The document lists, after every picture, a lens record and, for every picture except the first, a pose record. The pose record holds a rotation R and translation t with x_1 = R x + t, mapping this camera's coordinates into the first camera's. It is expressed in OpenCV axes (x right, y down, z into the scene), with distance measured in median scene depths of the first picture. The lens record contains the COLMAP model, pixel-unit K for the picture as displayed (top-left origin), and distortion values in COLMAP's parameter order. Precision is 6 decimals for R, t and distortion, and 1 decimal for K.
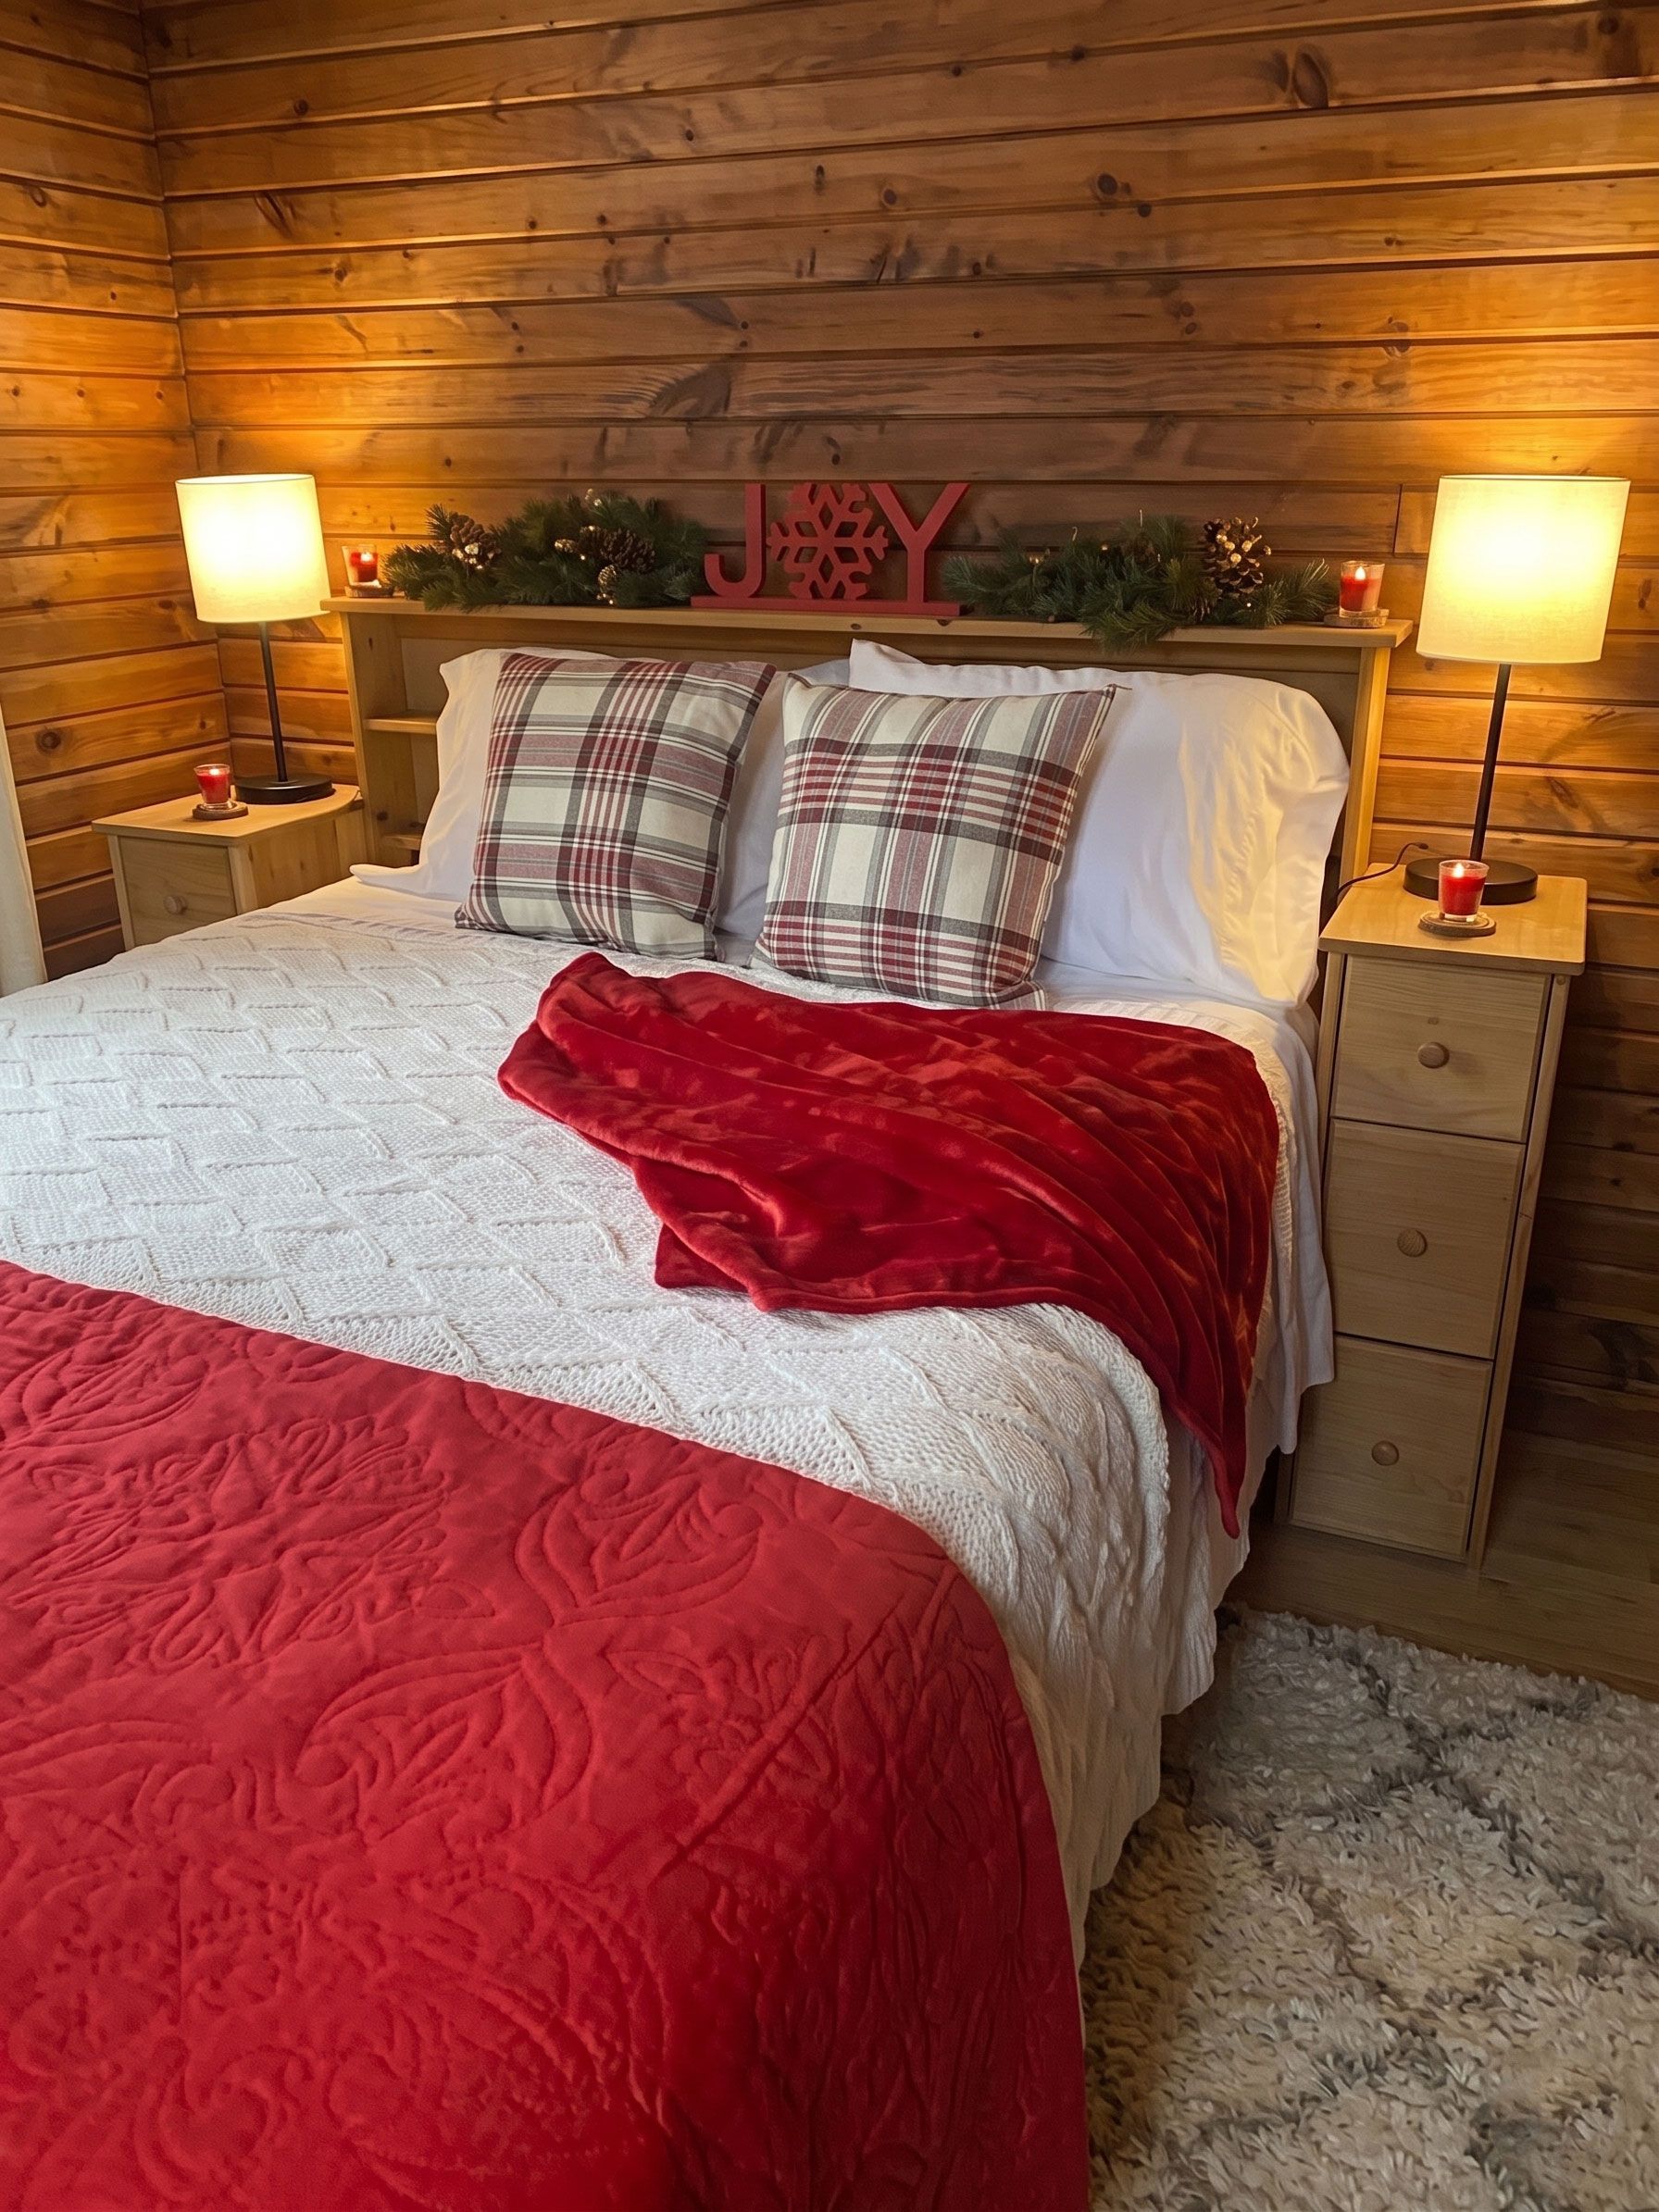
lens RADIAL K [[1698.5, 0, 829.5], [0, 1698.5, 1106.0], [0, 0, 1]] dist [0.064410, -0.131159]
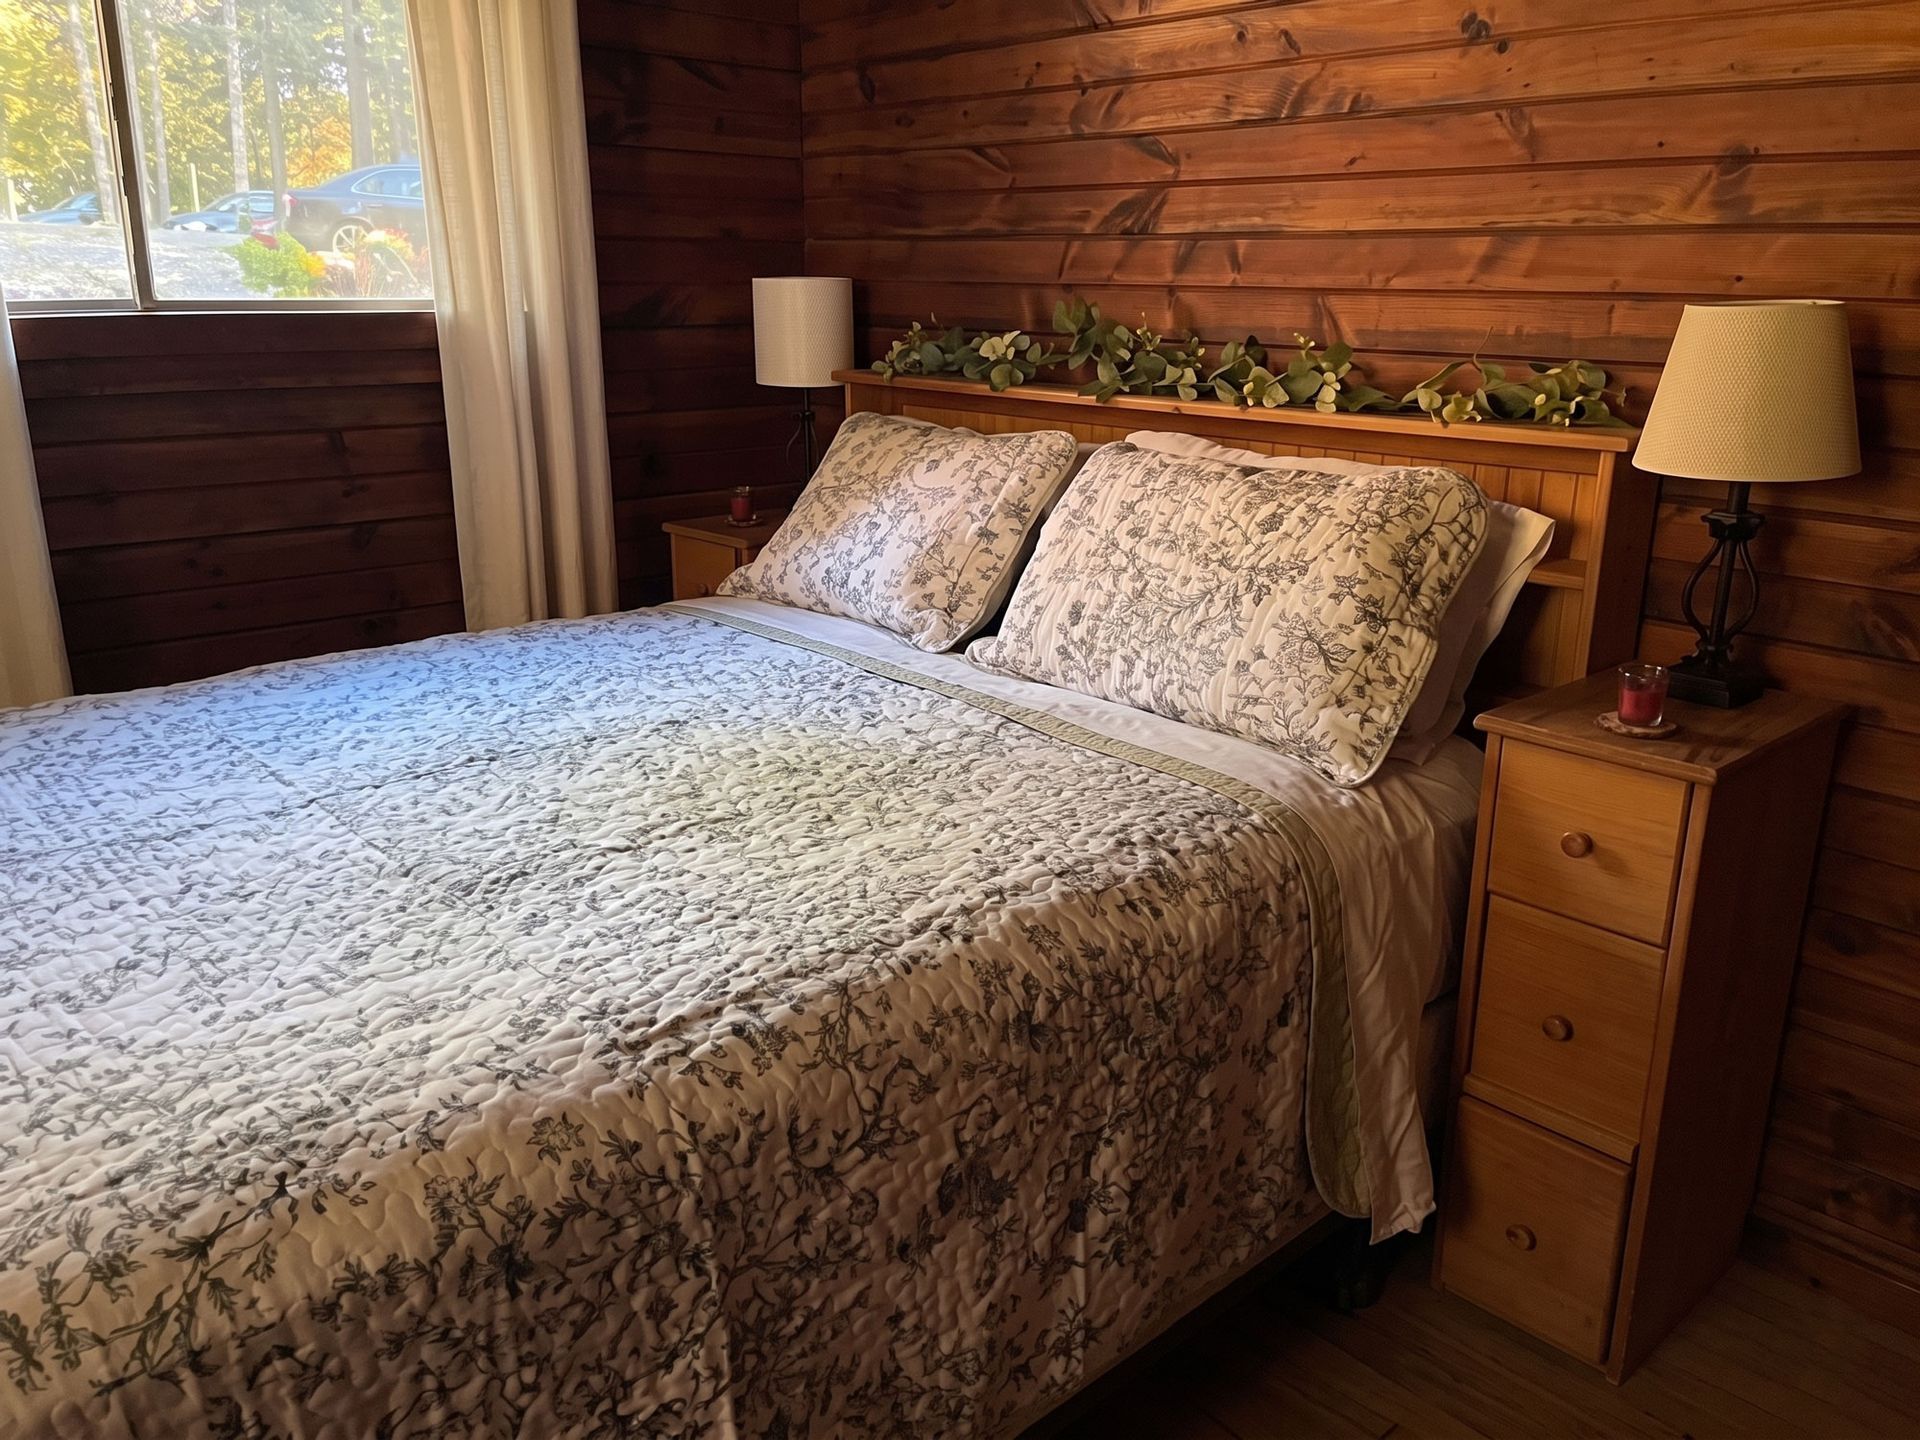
lens RADIAL K [[1474.1, 0, 960.0], [0, 1474.1, 720.0], [0, 0, 1]] dist [0.064410, -0.131159]
pose [[0.915001, 0.131171, -0.381534, 0.268977], [-0.160549, 0.985953, -0.046061, -0.001187], [0.370133, 0.103400, 0.923207, 0.038048]]
